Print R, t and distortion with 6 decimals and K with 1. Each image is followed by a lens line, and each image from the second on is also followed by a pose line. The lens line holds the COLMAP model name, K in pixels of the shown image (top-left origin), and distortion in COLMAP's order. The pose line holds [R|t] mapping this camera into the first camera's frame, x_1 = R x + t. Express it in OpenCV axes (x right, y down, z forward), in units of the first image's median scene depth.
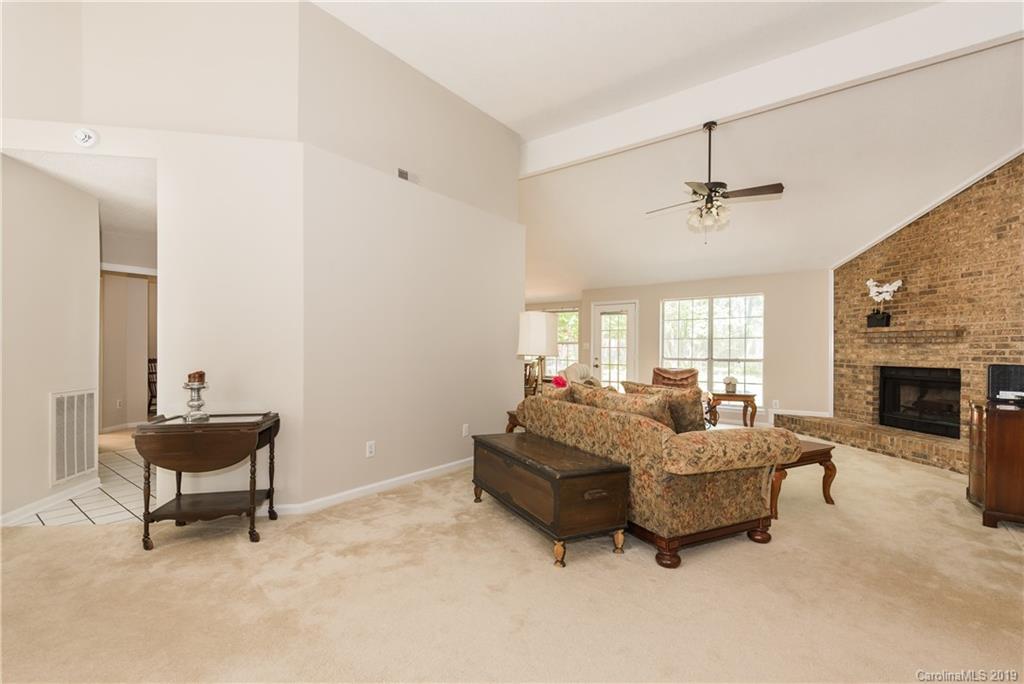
lens RADIAL K [[485.0, 0, 511.6], [0, 485.0, 349.9], [0, 0, 1]] dist [0.000660, -0.000185]
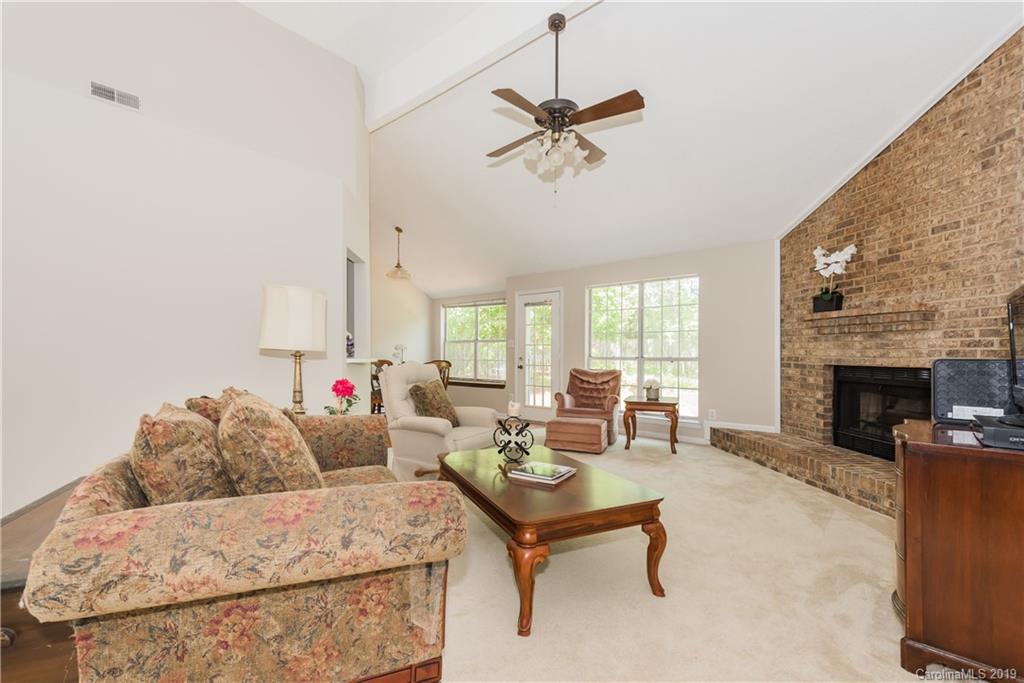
lens RADIAL K [[473.1, 0, 532.5], [0, 473.1, 350.8], [0, 0, 1]] dist [0.018498, 0.000196]
pose [[0.999197, -0.003442, -0.039908, 0.348742], [0.003241, 0.999982, -0.005109, 0.014252], [0.039925, 0.004975, 0.999190, 0.271924]]
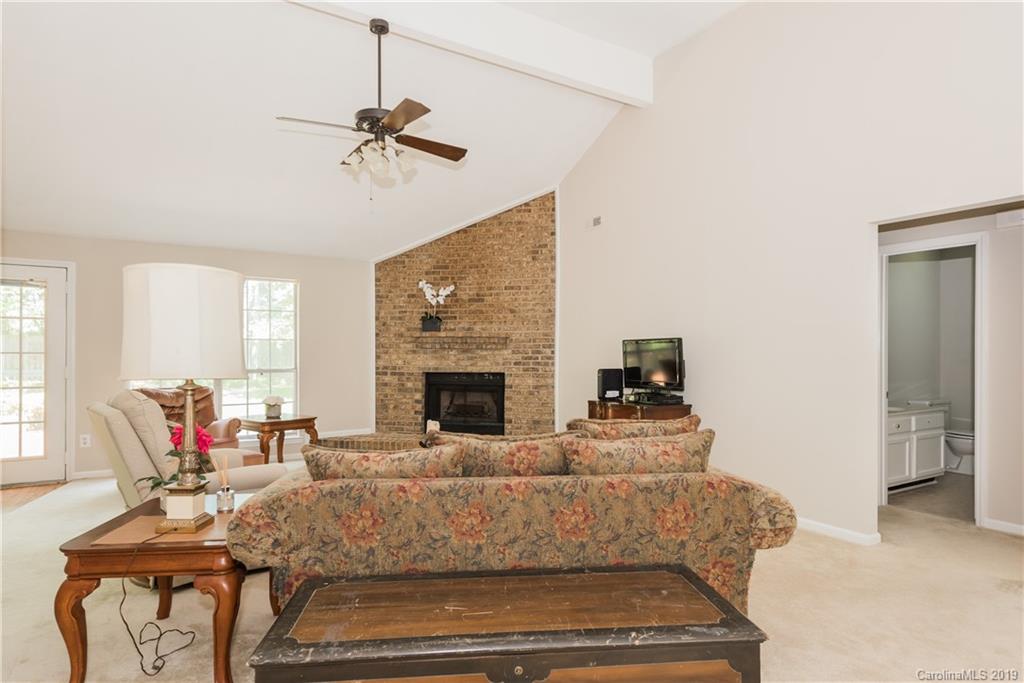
lens RADIAL K [[564.9, 0, 513.1], [0, 564.9, 352.9], [0, 0, 1]] dist [0.005568, 0.000609]
pose [[0.330881, -0.003786, 0.943665, -0.243107], [0.001538, 0.999993, 0.003473, -0.009007], [-0.943671, 0.000302, 0.330885, 0.493413]]
